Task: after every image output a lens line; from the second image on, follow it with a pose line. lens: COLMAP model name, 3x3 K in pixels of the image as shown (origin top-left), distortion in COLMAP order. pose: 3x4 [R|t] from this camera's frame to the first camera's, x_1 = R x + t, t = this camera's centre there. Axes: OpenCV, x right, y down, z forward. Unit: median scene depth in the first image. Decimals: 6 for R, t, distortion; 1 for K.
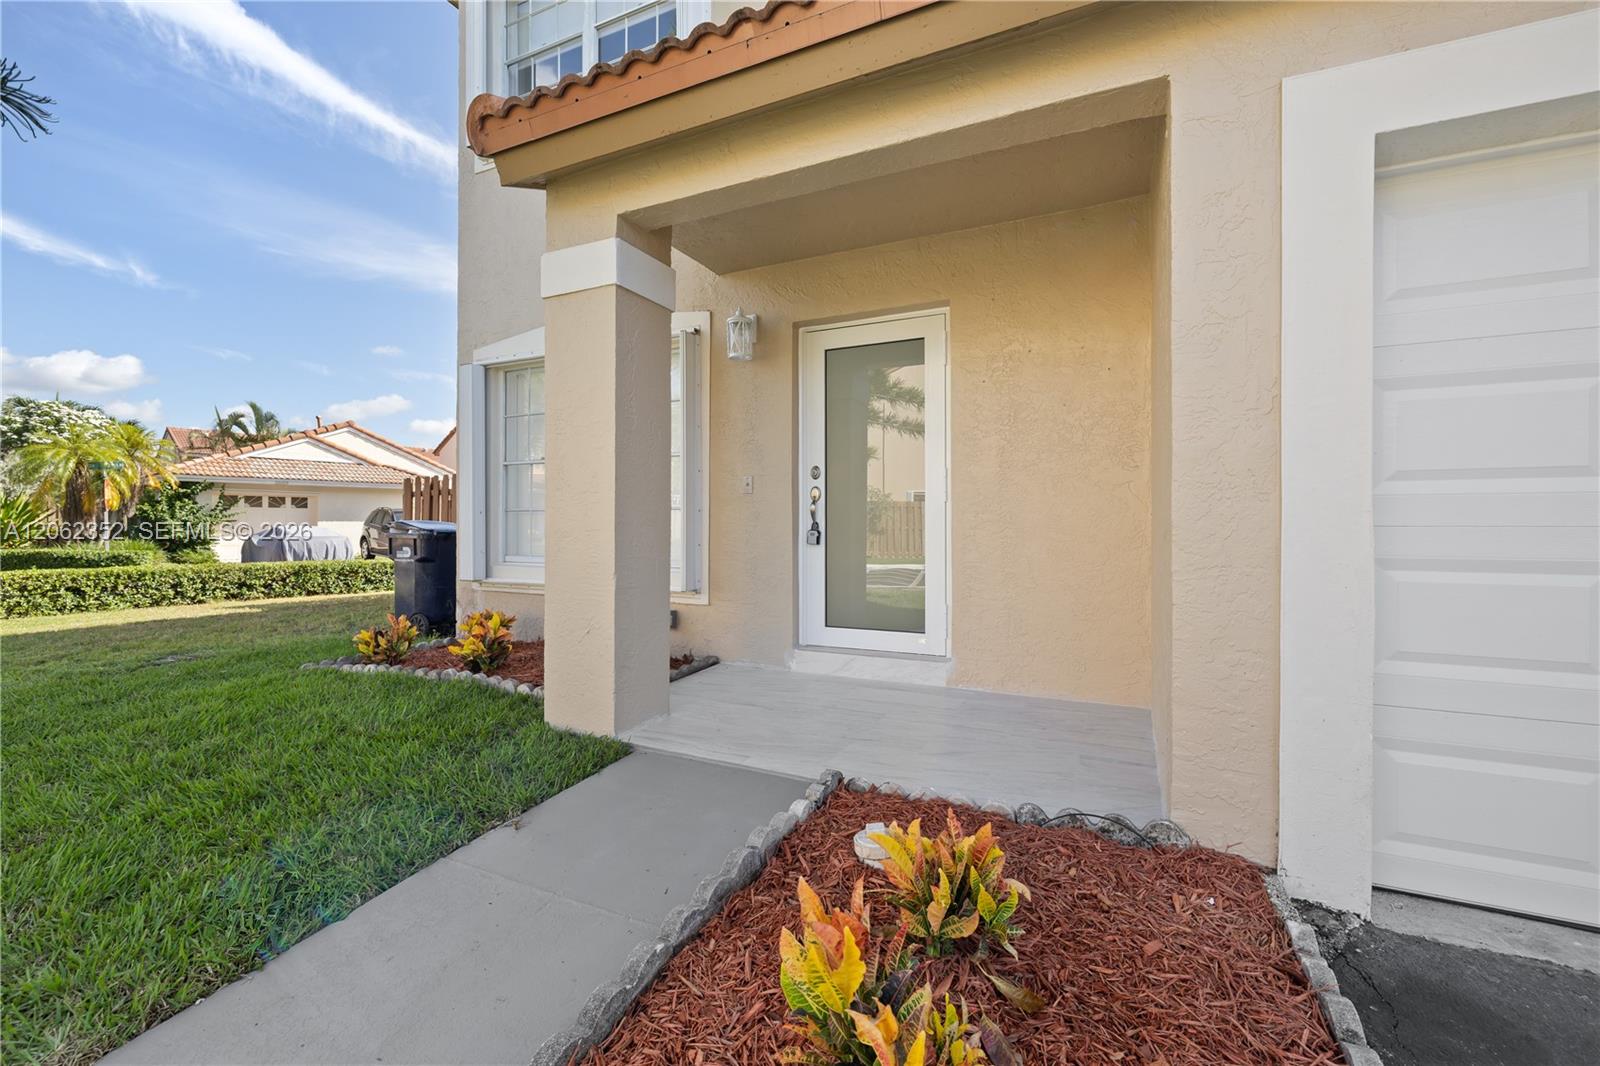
lens RADIAL K [[683.5, 0, 800.3], [0, 683.5, 527.8], [0, 0, 1]] dist [0.008988, -0.000729]
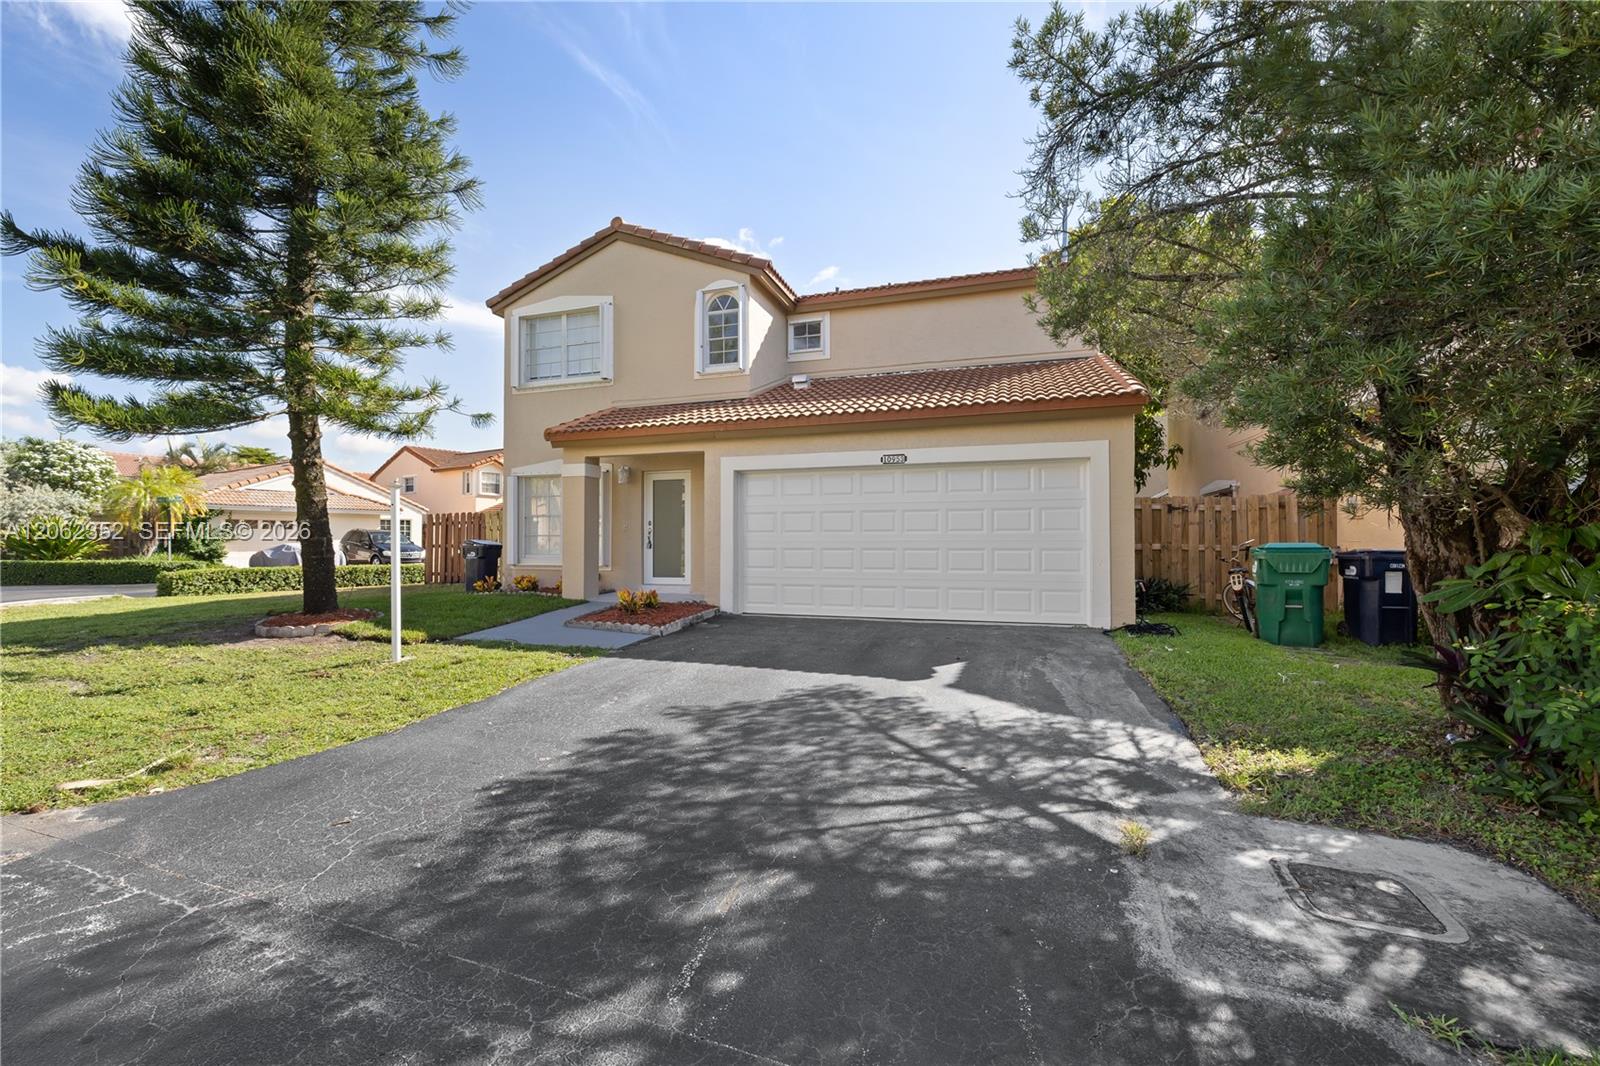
lens RADIAL K [[683.5, 0, 799.3], [0, 683.5, 537.3], [0, 0, 1]] dist [0.008988, -0.000729]
pose [[0.992412, -0.000533, 0.122952, 0.205048], [0.001905, 0.999937, -0.011040, 0.007679], [-0.122939, 0.011190, 0.992351, -1.351274]]
